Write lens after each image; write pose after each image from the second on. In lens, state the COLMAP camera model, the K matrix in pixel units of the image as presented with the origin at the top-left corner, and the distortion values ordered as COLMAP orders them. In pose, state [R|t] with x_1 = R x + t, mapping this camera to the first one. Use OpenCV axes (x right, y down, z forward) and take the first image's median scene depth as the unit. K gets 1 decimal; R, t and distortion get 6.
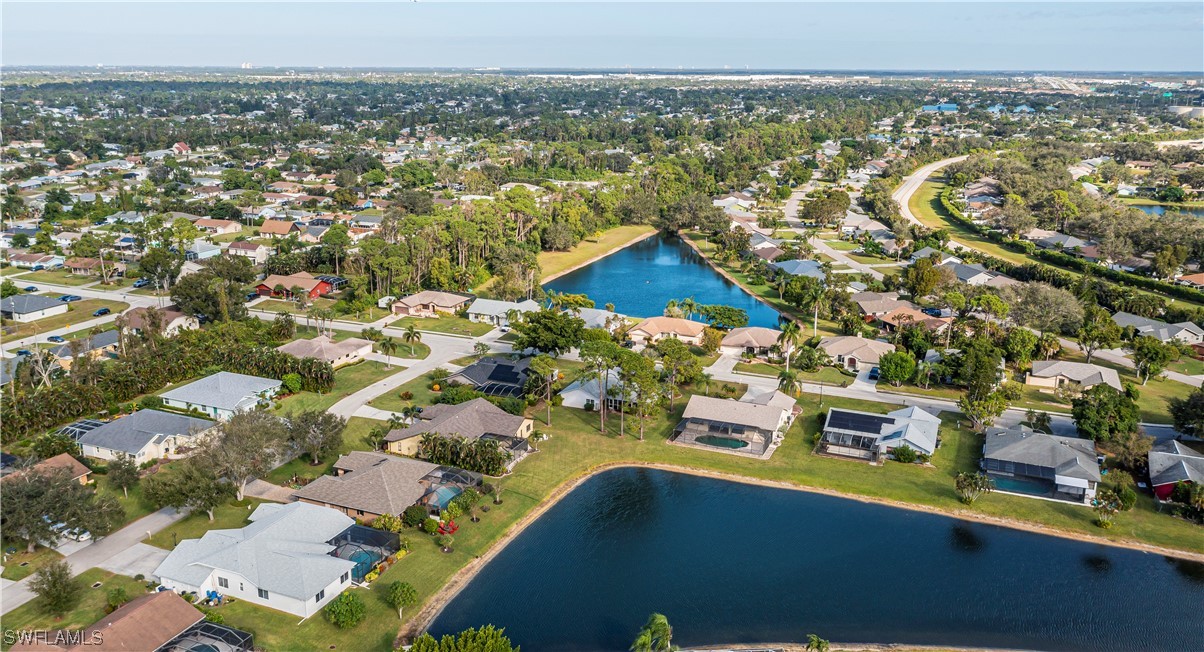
lens RADIAL K [[942.7, 0, 602.0], [0, 942.7, 326.0], [0, 0, 1]] dist [0.003262, 0.000075]
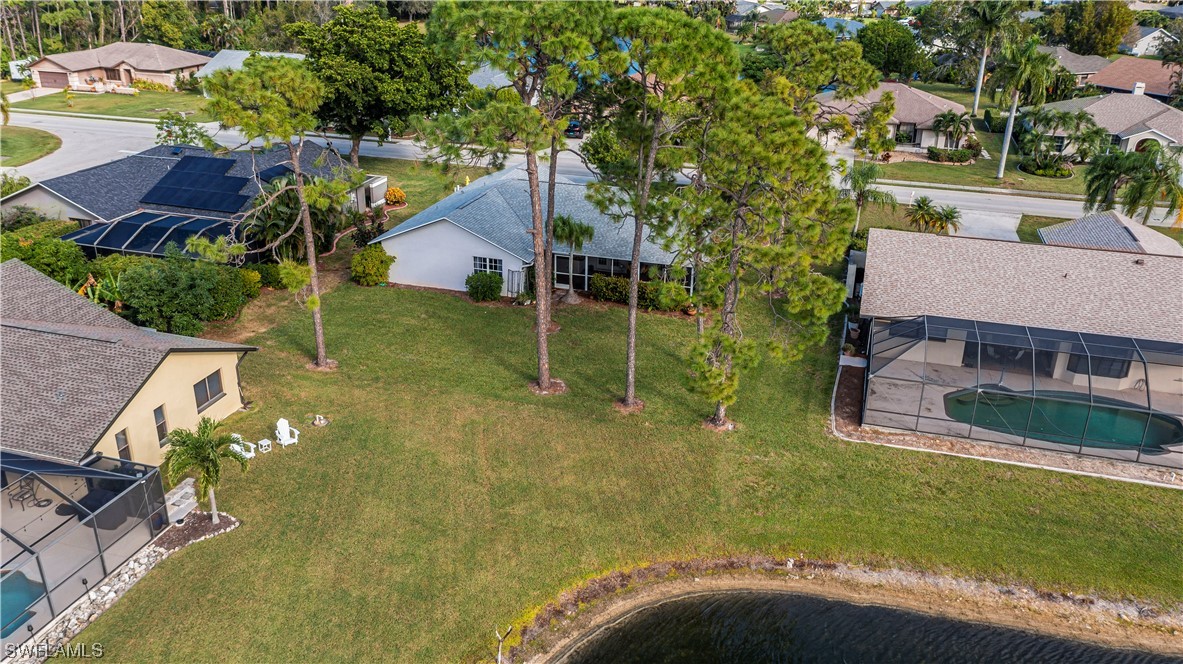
lens RADIAL K [[919.7, 0, 591.5], [0, 919.7, 332.0], [0, 0, 1]] dist [0.001080, 0.001068]
pose [[0.994144, -0.036754, 0.101625, -0.010874], [0.021933, 0.989438, 0.143289, 0.063848], [-0.105818, -0.140221, 0.984449, 0.757299]]
